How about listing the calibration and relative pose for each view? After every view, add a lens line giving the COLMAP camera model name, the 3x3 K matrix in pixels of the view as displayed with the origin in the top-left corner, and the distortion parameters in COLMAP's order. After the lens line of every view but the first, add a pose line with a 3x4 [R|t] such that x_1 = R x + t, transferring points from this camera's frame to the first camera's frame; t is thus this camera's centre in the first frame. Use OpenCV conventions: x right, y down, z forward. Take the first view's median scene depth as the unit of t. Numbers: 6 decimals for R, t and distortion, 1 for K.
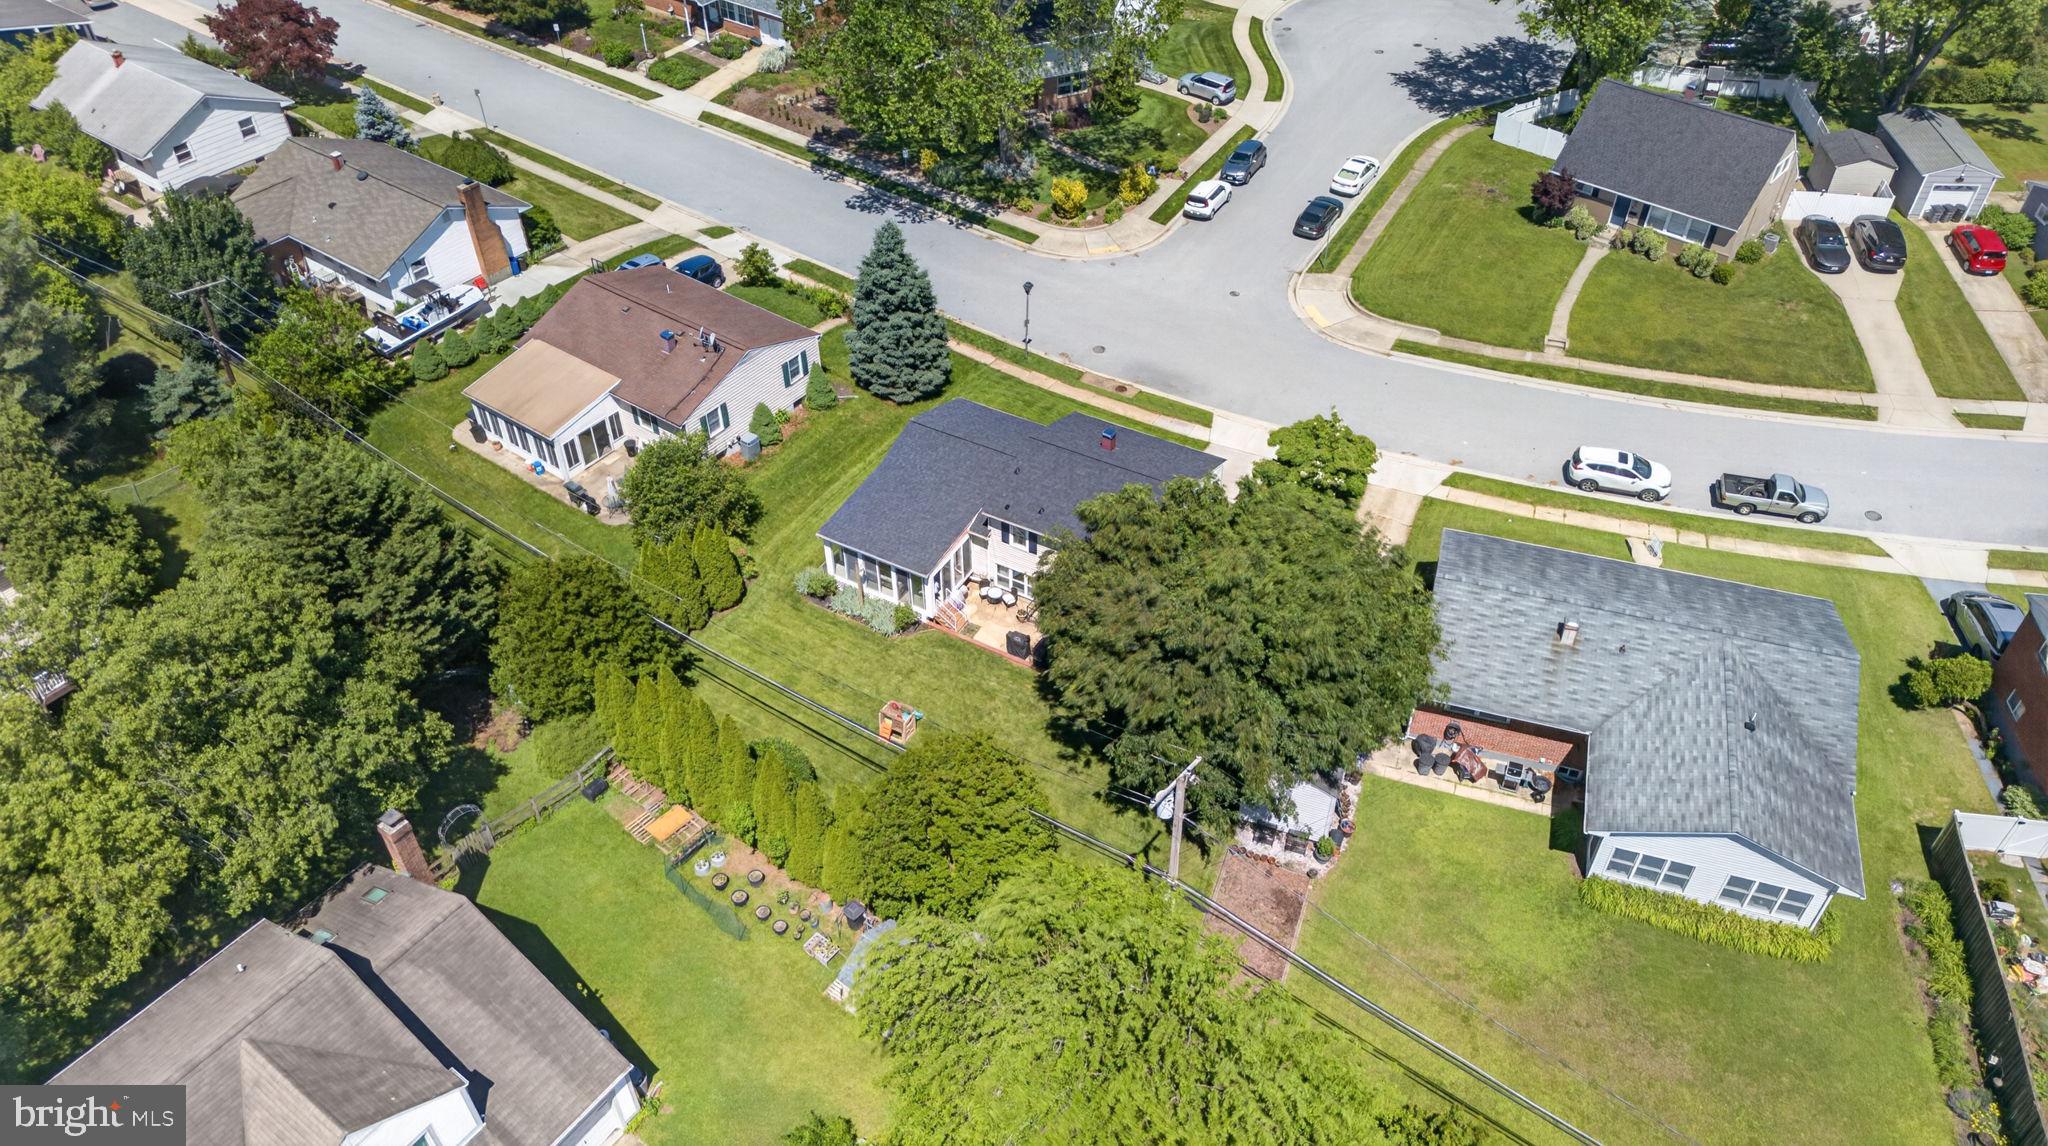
lens RADIAL K [[1454.8, 0, 1024.0], [0, 1454.8, 573.0], [0, 0, 1]] dist [0.080353, -0.081046]
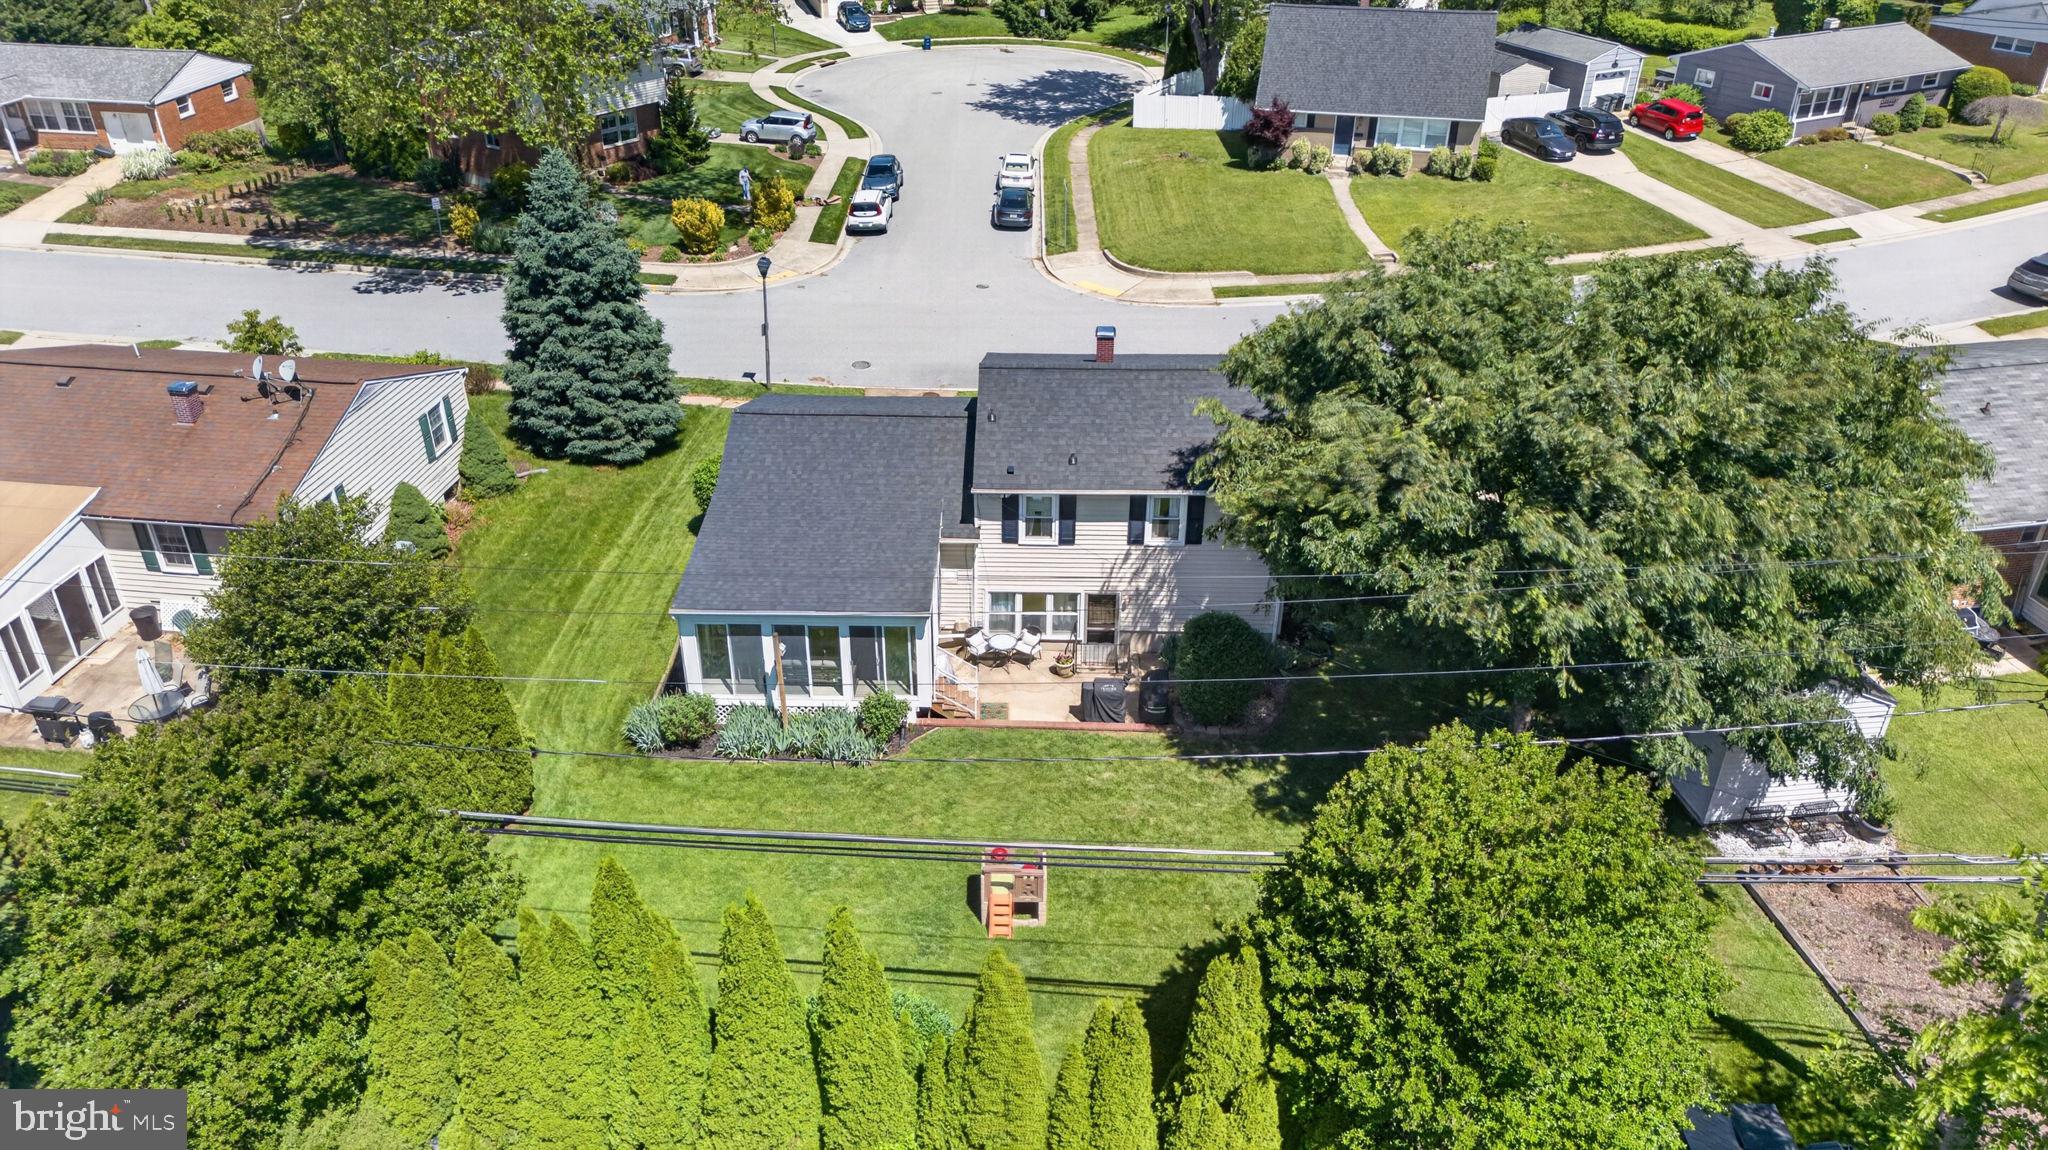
lens RADIAL K [[1454.8, 0, 1024.0], [0, 1454.8, 575.0], [0, 0, 1]] dist [0.080353, -0.081046]
pose [[0.878906, -0.236873, 0.414023, -0.193811], [0.314140, 0.940609, -0.128724, 0.051754], [-0.358943, 0.243198, 0.901119, 0.403124]]
